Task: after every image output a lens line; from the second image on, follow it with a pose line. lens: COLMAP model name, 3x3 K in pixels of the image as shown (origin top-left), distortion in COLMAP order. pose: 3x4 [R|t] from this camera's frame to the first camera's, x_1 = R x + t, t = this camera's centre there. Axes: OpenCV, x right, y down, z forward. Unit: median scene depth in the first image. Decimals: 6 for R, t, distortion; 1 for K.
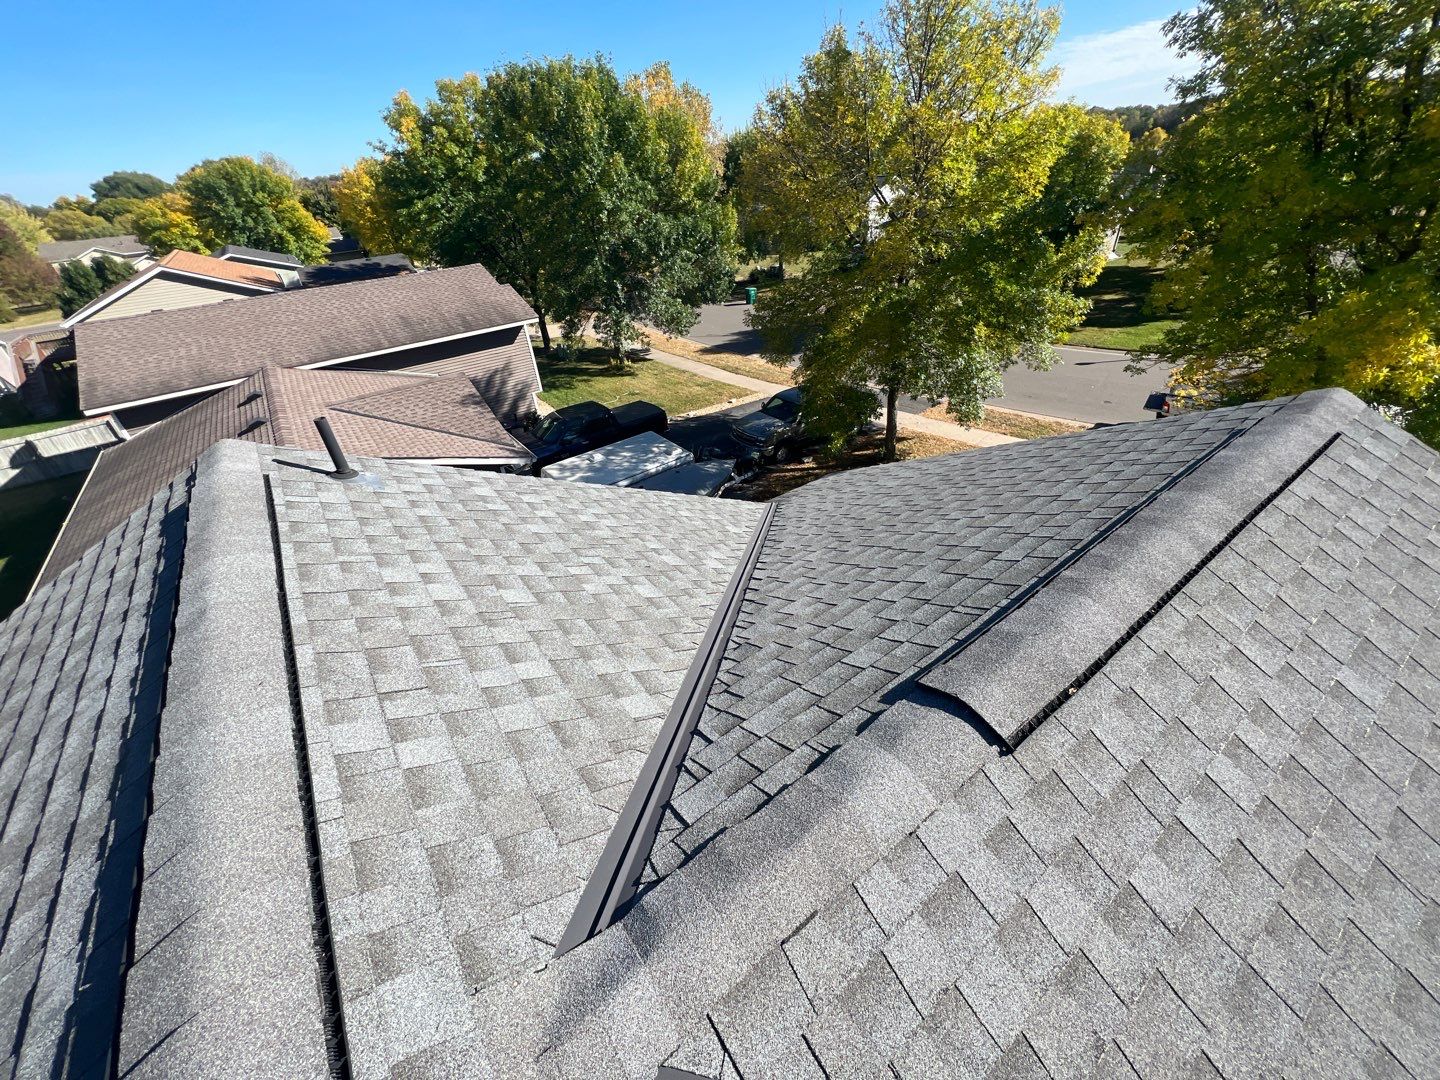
lens RADIAL K [[575.9, 0, 722.7], [0, 575.9, 541.2], [0, 0, 1]] dist [-0.001737, 0.000152]
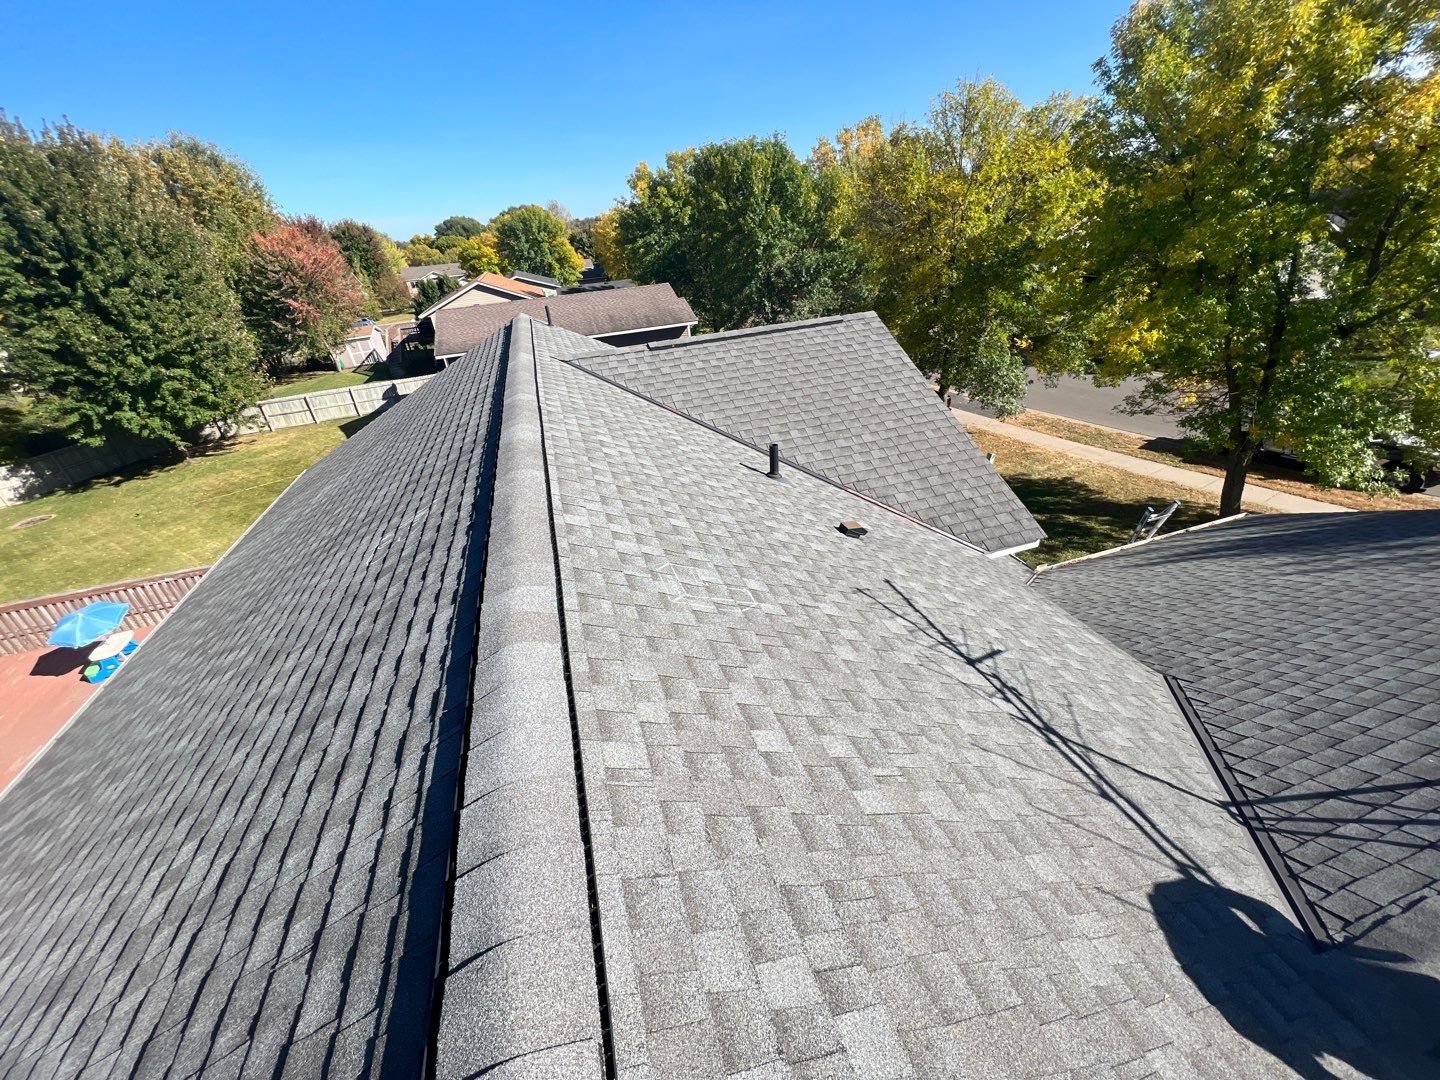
lens RADIAL K [[575.9, 0, 722.7], [0, 575.9, 541.2], [0, 0, 1]] dist [-0.001737, 0.000152]
pose [[0.944788, 0.151854, -0.290373, 0.158539], [-0.165750, 0.985882, -0.023722, 0.114424], [0.282671, 0.070542, 0.956619, -0.199087]]
